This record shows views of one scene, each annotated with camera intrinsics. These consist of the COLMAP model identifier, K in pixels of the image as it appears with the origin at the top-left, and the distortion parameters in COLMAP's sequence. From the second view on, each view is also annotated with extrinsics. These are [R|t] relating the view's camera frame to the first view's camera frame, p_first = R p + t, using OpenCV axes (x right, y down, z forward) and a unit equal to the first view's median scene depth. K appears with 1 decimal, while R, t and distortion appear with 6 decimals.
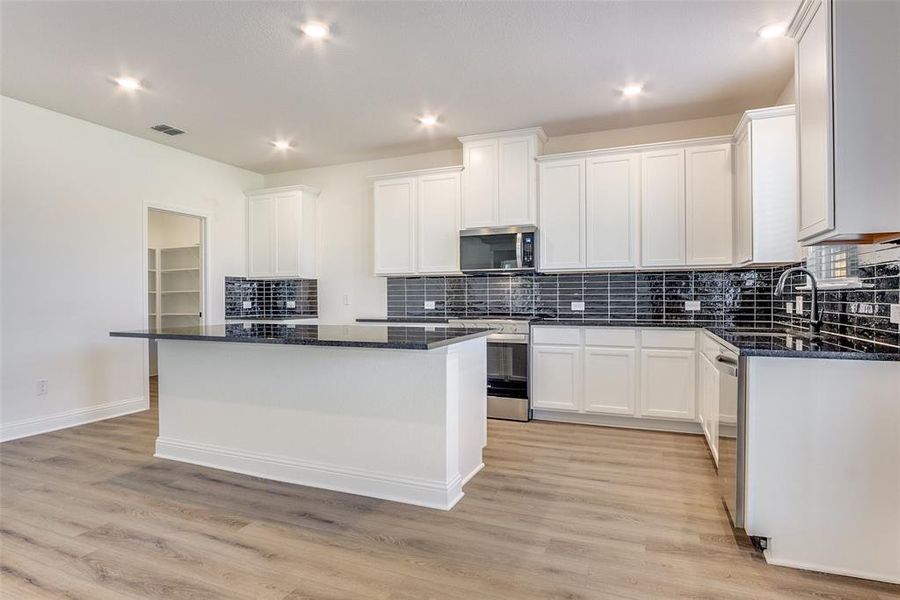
lens RADIAL K [[487.8, 0, 450.0], [0, 487.8, 300.0], [0, 0, 1]] dist [-0.033109, 0.008482]
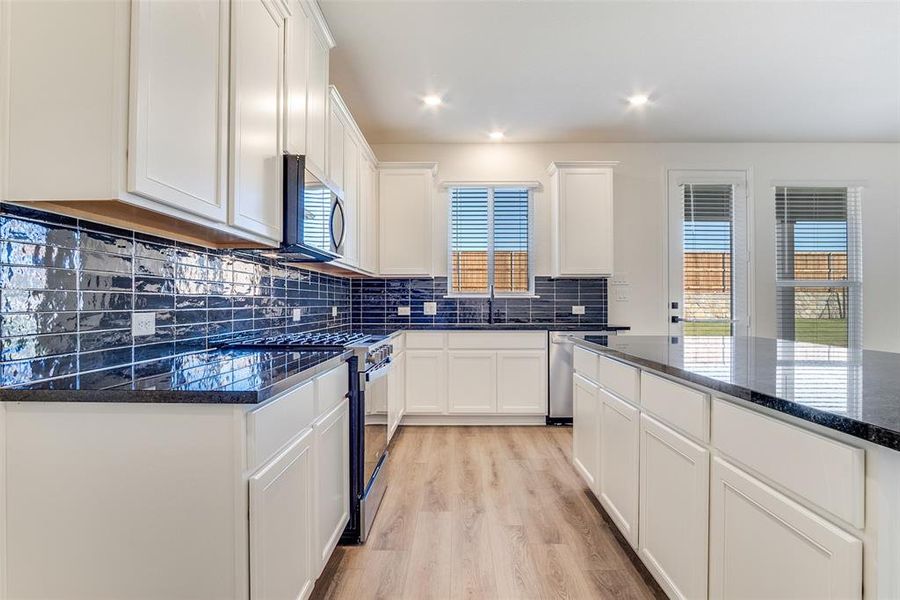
lens RADIAL K [[487.8, 0, 450.0], [0, 487.8, 300.0], [0, 0, 1]] dist [-0.033109, 0.008482]
pose [[-0.364837, 0.012136, 0.930992, -0.470602], [0.009633, 0.999911, -0.009259, 0.000310], [-0.931022, 0.005590, -0.364921, 1.081540]]
